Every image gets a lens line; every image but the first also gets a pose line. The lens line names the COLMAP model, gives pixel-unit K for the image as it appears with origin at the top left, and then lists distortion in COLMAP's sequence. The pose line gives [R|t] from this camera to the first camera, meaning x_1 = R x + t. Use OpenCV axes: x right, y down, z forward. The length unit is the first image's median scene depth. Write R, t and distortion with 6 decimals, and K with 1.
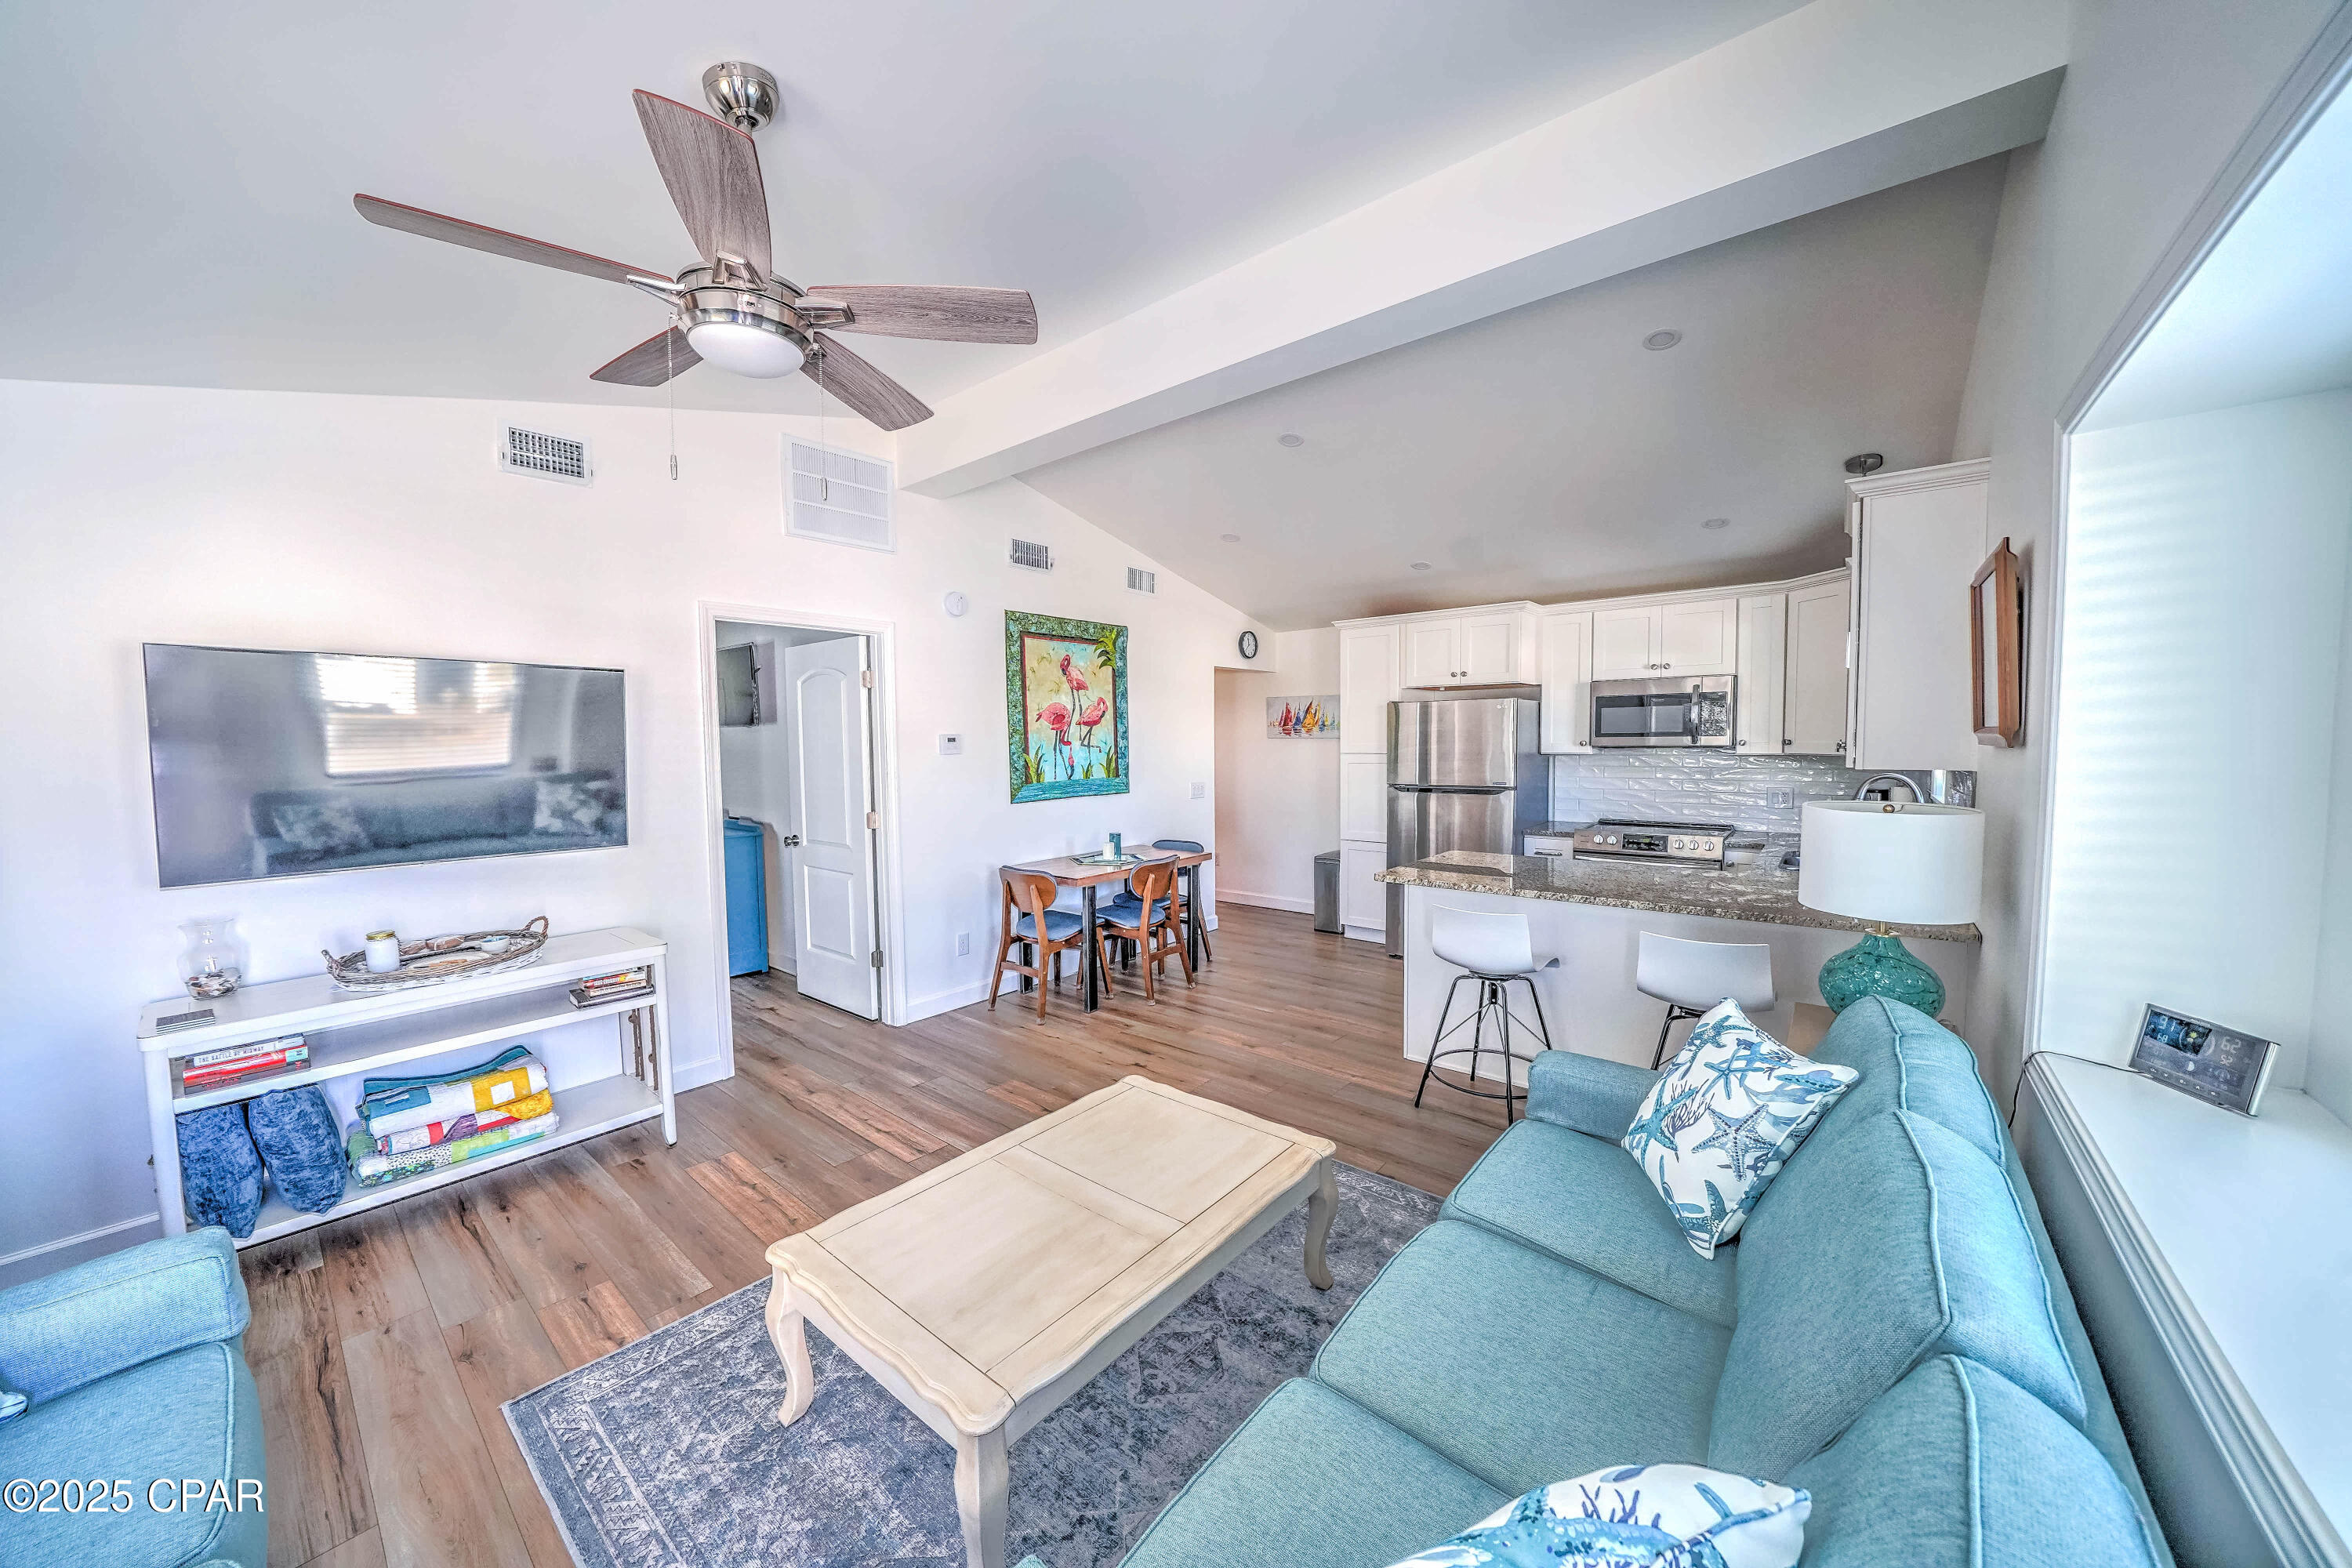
lens RADIAL K [[819.5, 0, 1164.2], [0, 819.5, 787.7], [0, 0, 1]] dist [-0.030126, 0.004025]
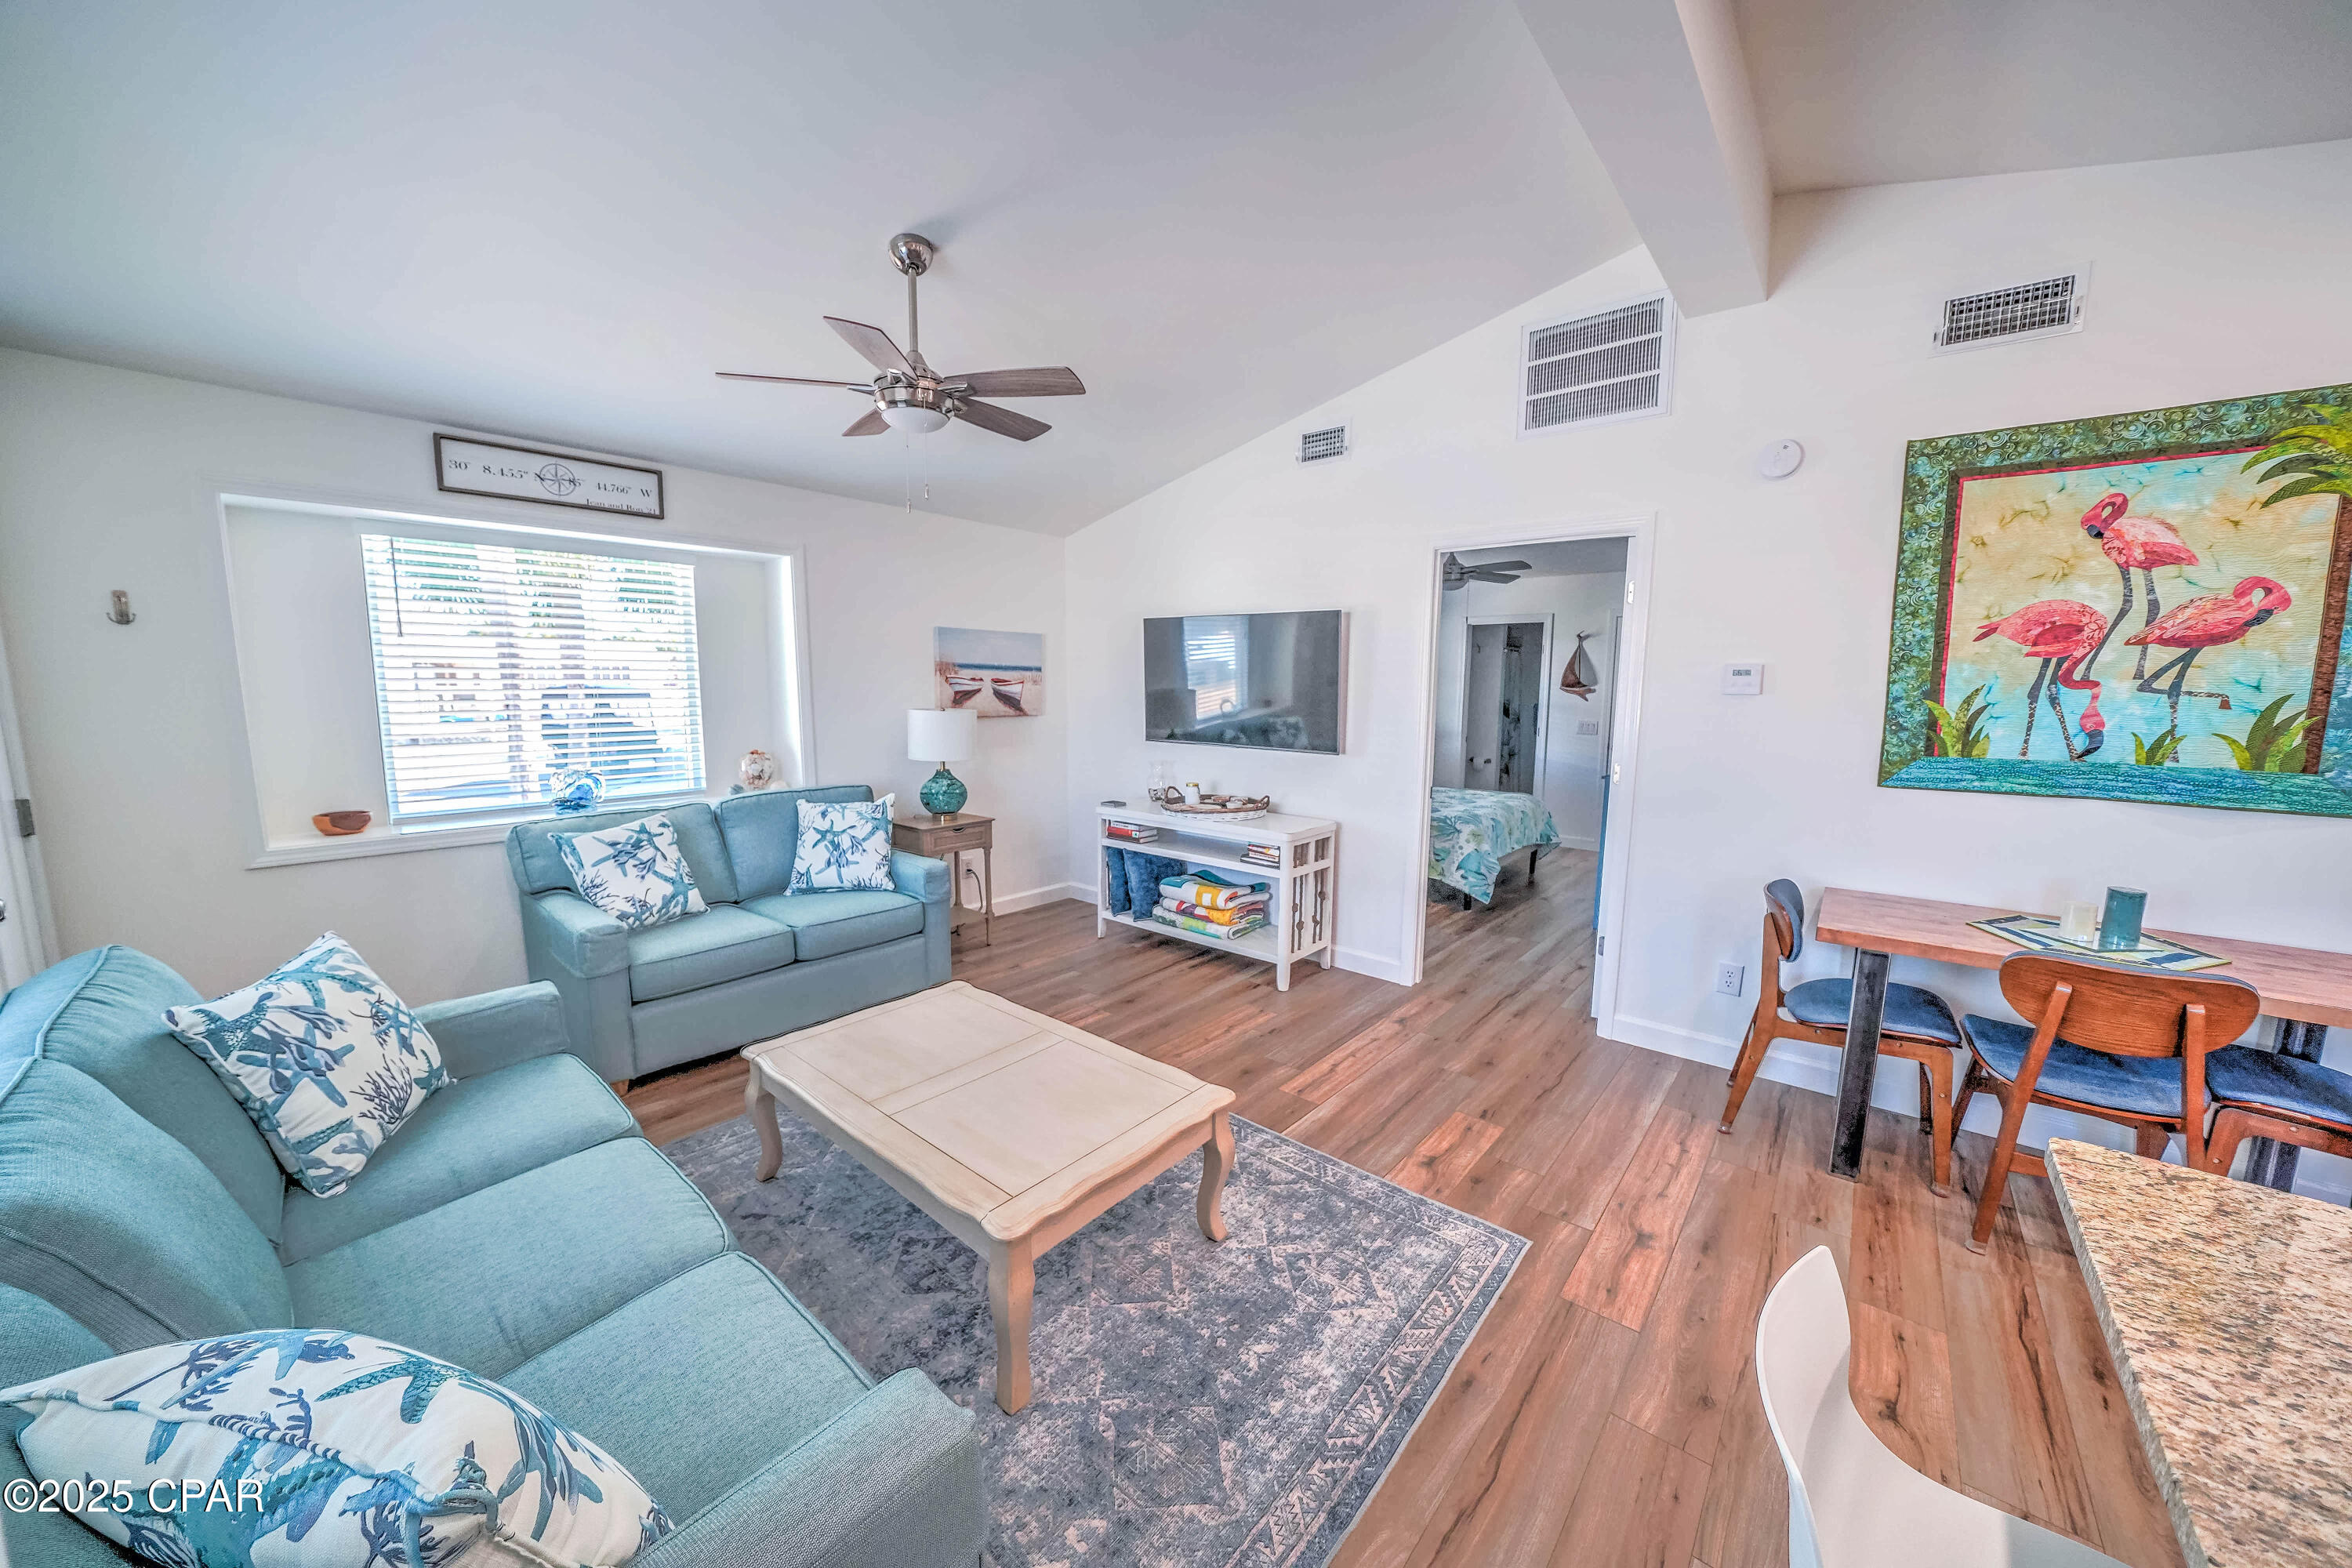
lens RADIAL K [[819.5, 0, 1164.2], [0, 819.5, 787.7], [0, 0, 1]] dist [-0.030126, 0.004025]
pose [[-0.016663, 0.139371, -0.990100, 0.383269], [-0.069340, 0.987692, 0.140200, -0.023749], [0.997454, 0.070990, -0.006794, 0.504268]]
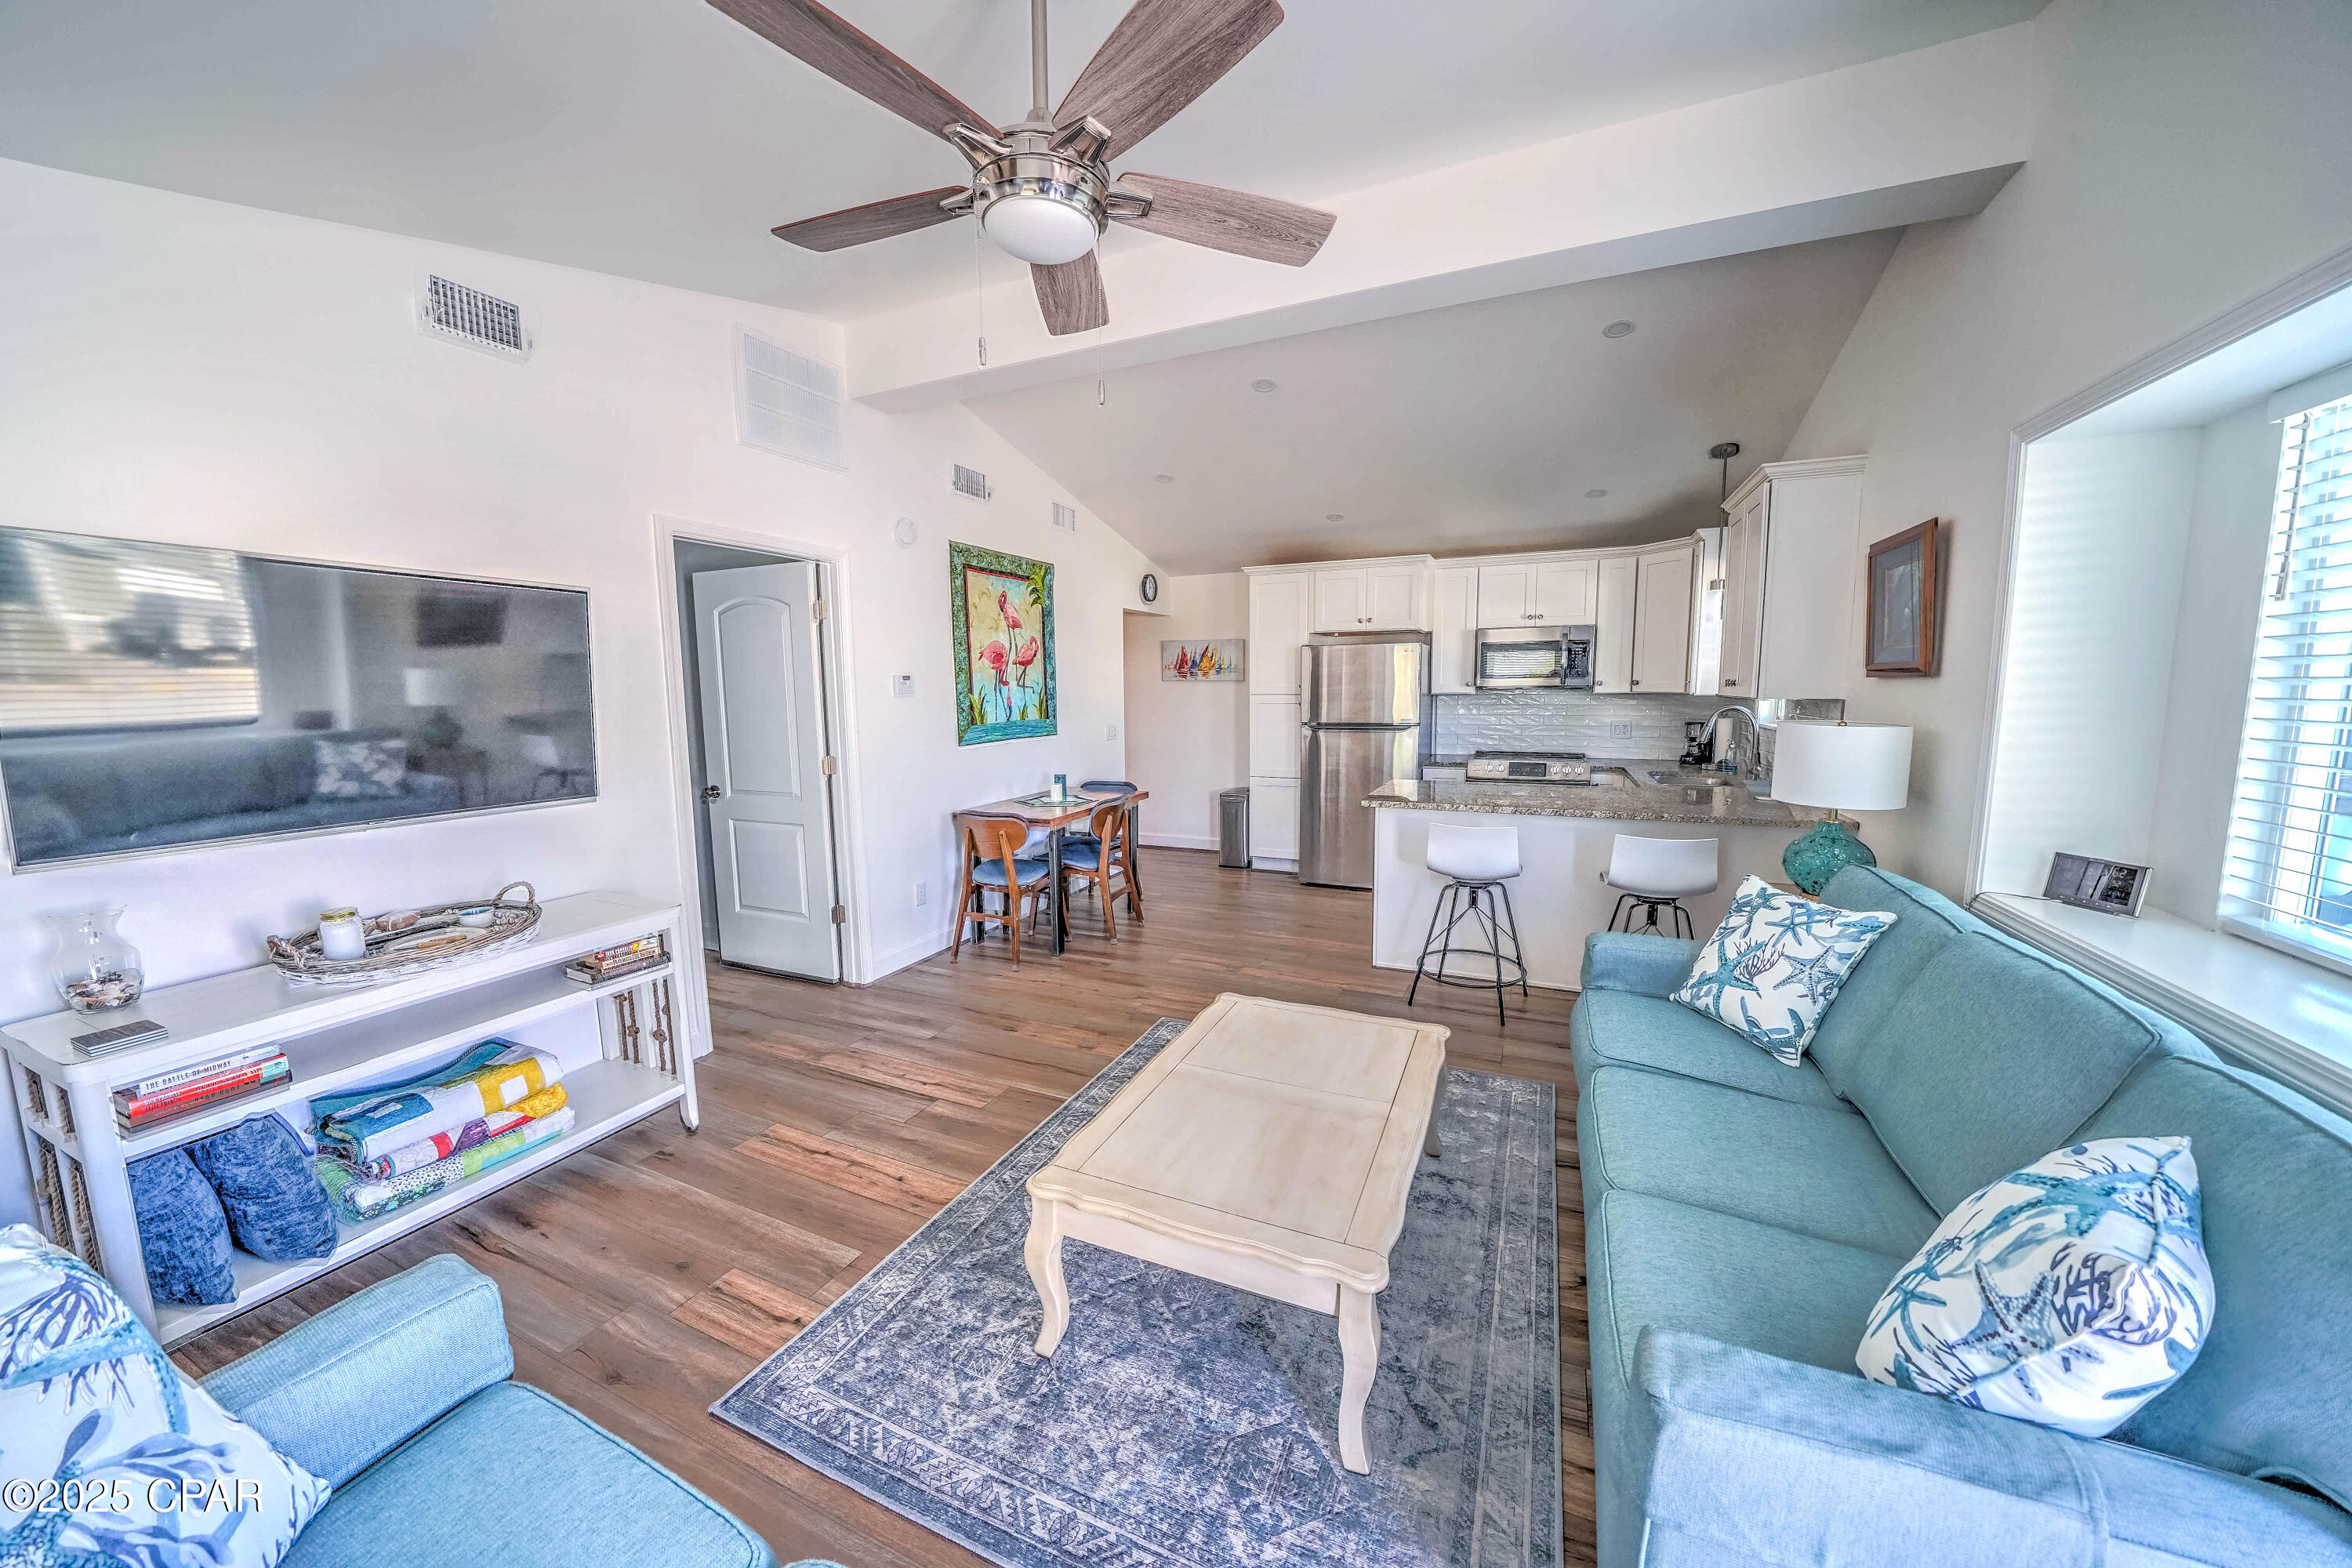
lens RADIAL K [[819.8, 0, 1165.6], [0, 819.8, 783.2], [0, 0, 1]] dist [-0.026685, 0.003113]
pose [[0.964176, -0.030865, 0.263462, -0.208302], [0.016282, 0.998221, 0.057359, 0.011863], [-0.264764, -0.051015, 0.962963, 0.011713]]
